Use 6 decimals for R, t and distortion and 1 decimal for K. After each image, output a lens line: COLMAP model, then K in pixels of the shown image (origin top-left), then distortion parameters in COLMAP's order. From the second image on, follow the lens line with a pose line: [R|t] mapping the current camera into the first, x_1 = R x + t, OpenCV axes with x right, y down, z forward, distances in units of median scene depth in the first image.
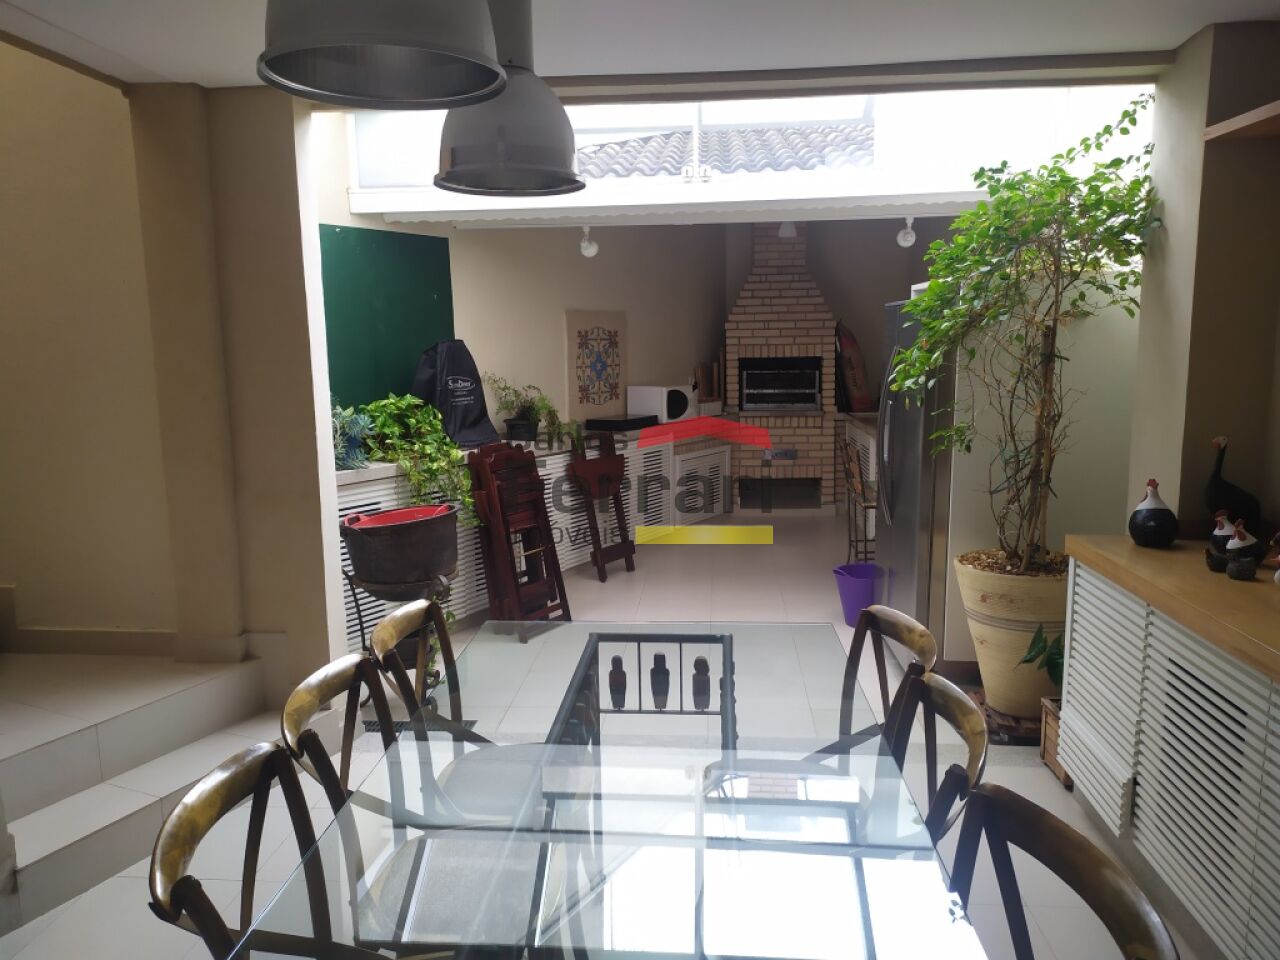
lens RADIAL K [[950.8, 0, 640.0], [0, 950.8, 480.0], [0, 0, 1]] dist [0.001585, -0.002906]
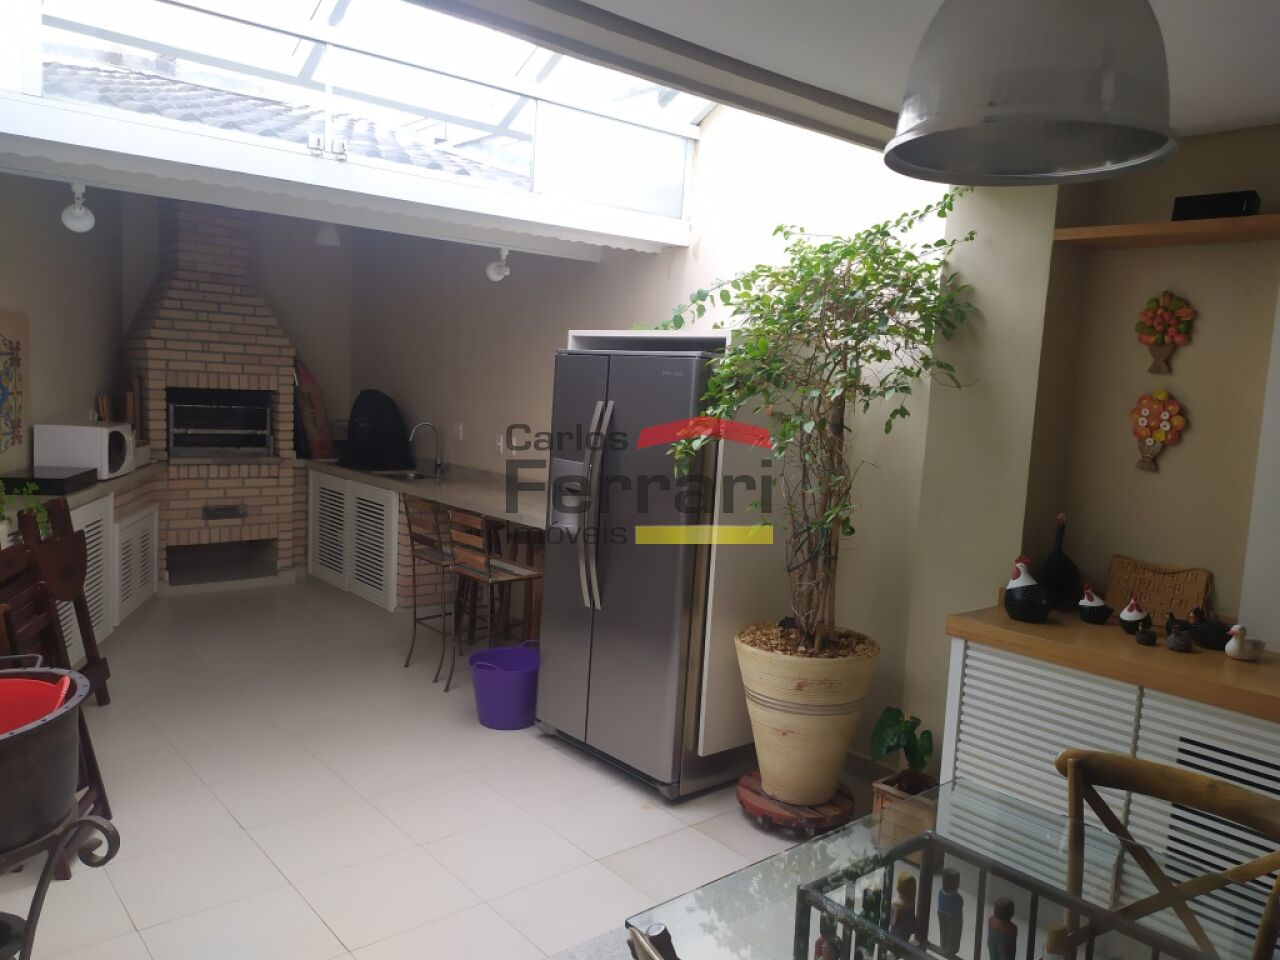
lens RADIAL K [[950.8, 0, 640.0], [0, 950.8, 480.0], [0, 0, 1]] dist [0.001585, -0.002906]
pose [[0.688938, -0.022865, 0.724460, -0.186969], [0.040003, 0.999178, -0.006506, -0.034879], [-0.723716, 0.033463, 0.689287, 0.210781]]
